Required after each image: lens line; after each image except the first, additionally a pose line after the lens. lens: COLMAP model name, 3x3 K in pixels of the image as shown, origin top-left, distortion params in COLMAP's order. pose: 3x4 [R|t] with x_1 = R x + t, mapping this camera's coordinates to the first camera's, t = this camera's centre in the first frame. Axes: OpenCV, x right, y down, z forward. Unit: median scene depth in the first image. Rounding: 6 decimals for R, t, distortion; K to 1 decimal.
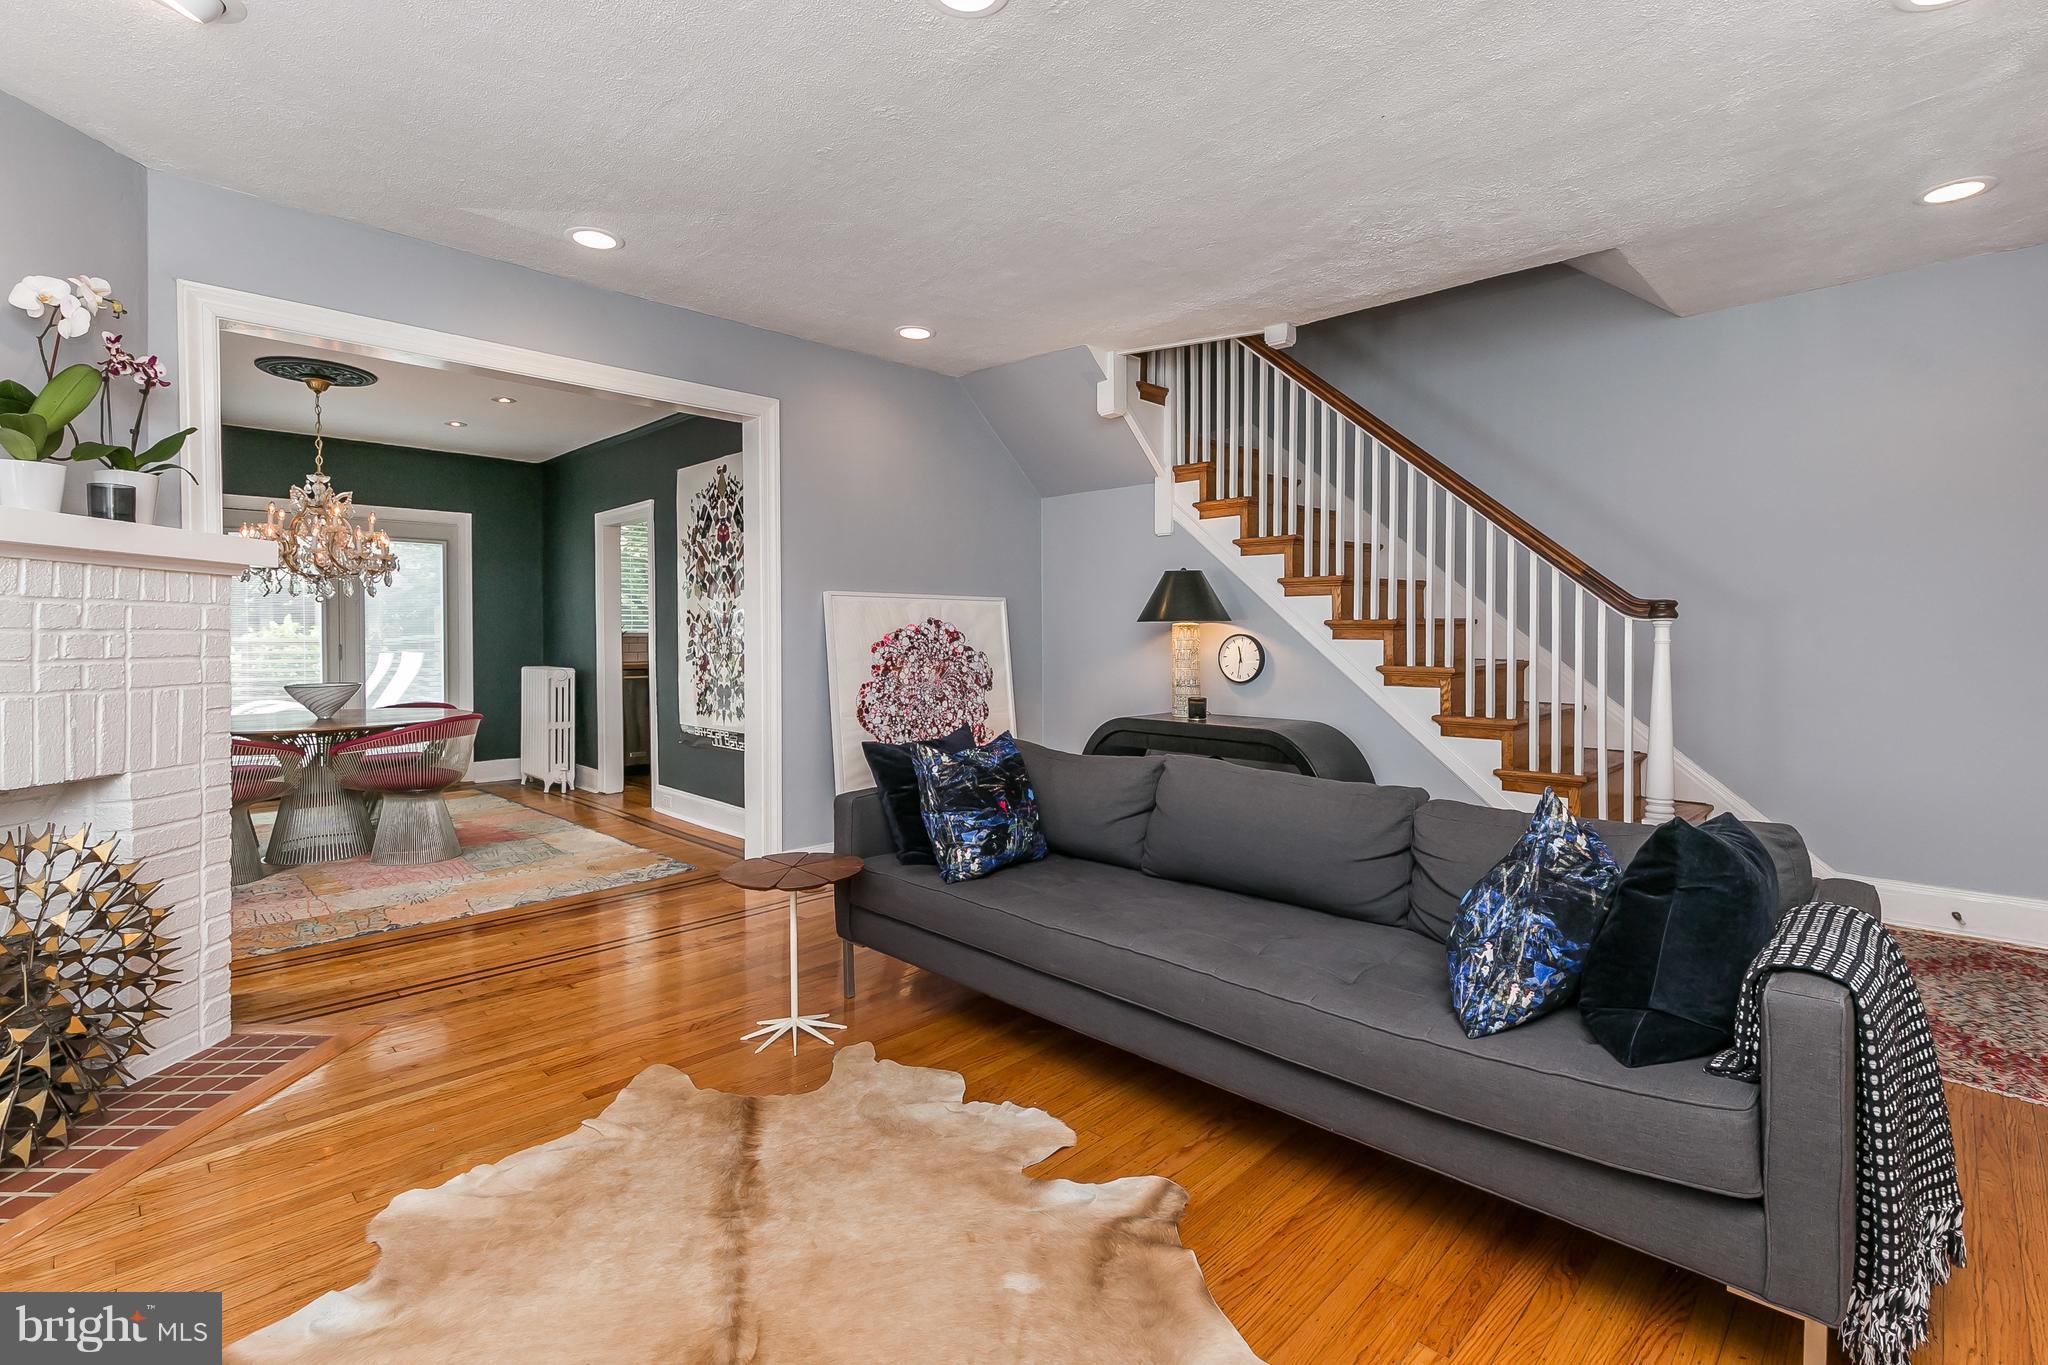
lens RADIAL K [[922.3, 0, 1058.6], [0, 922.3, 640.9], [0, 0, 1]] dist [-0.001066, -0.000621]
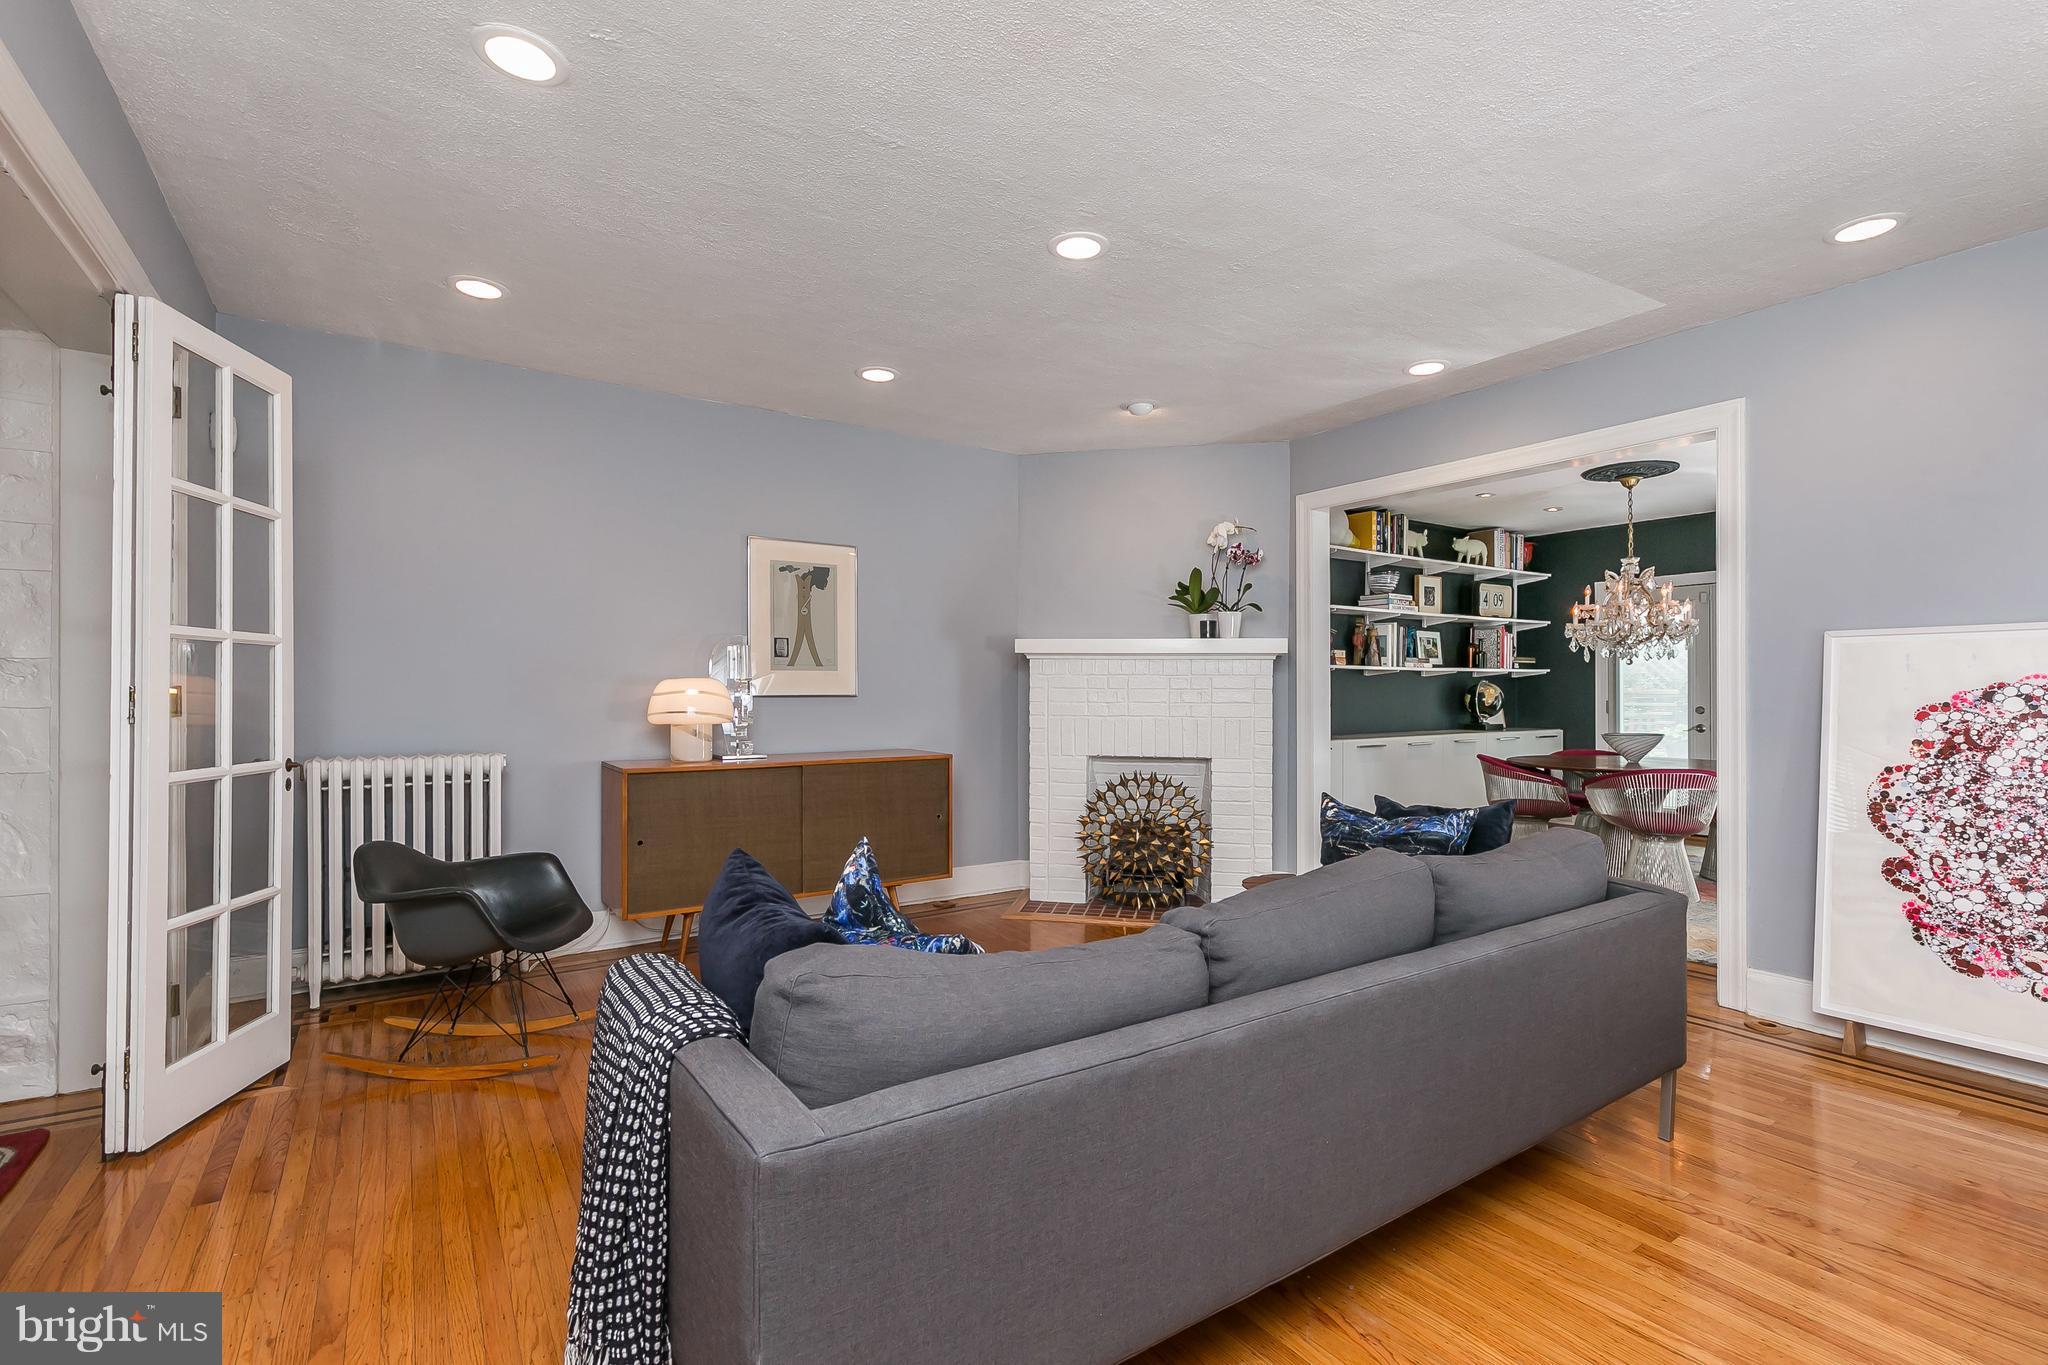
lens RADIAL K [[922.3, 0, 1021.5], [0, 922.3, 697.6], [0, 0, 1]] dist [-0.001066, -0.000621]
pose [[-0.227479, 0.007394, -0.973755, 0.594087], [-0.006884, 0.999934, 0.009201, -0.005123], [0.973759, 0.008796, -0.227413, 0.557904]]
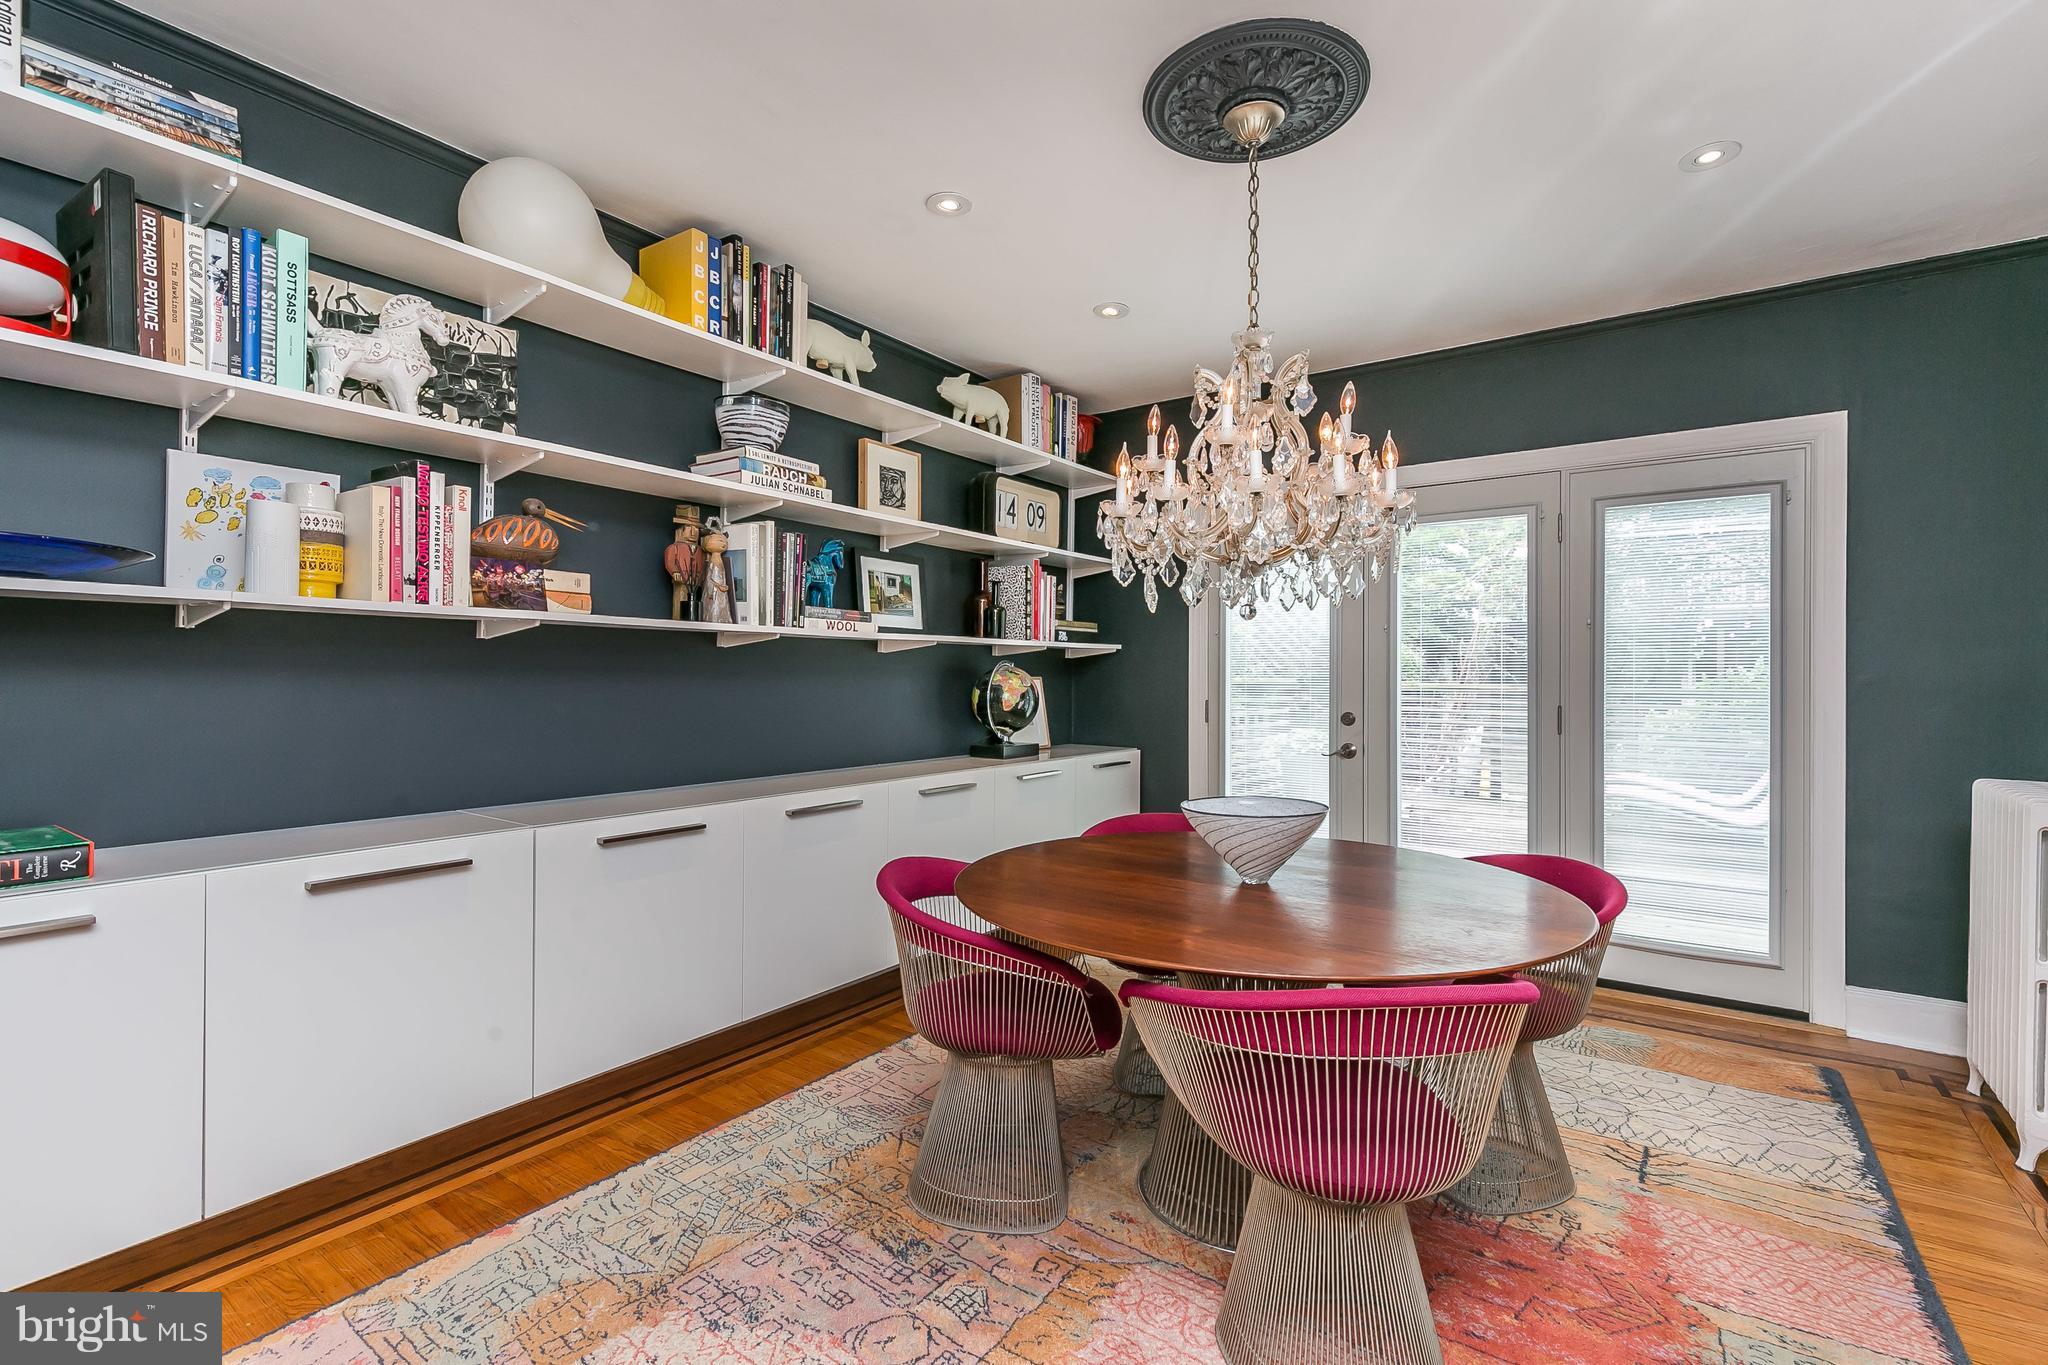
lens RADIAL K [[922.3, 0, 1036.5], [0, 922.3, 677.4], [0, 0, 1]] dist [-0.001066, -0.000621]
pose [[0.144100, 0.005208, -0.989549, -0.396044], [-0.014732, 0.999887, 0.003117, -0.015283], [0.989453, 0.014129, 0.144160, 0.914255]]
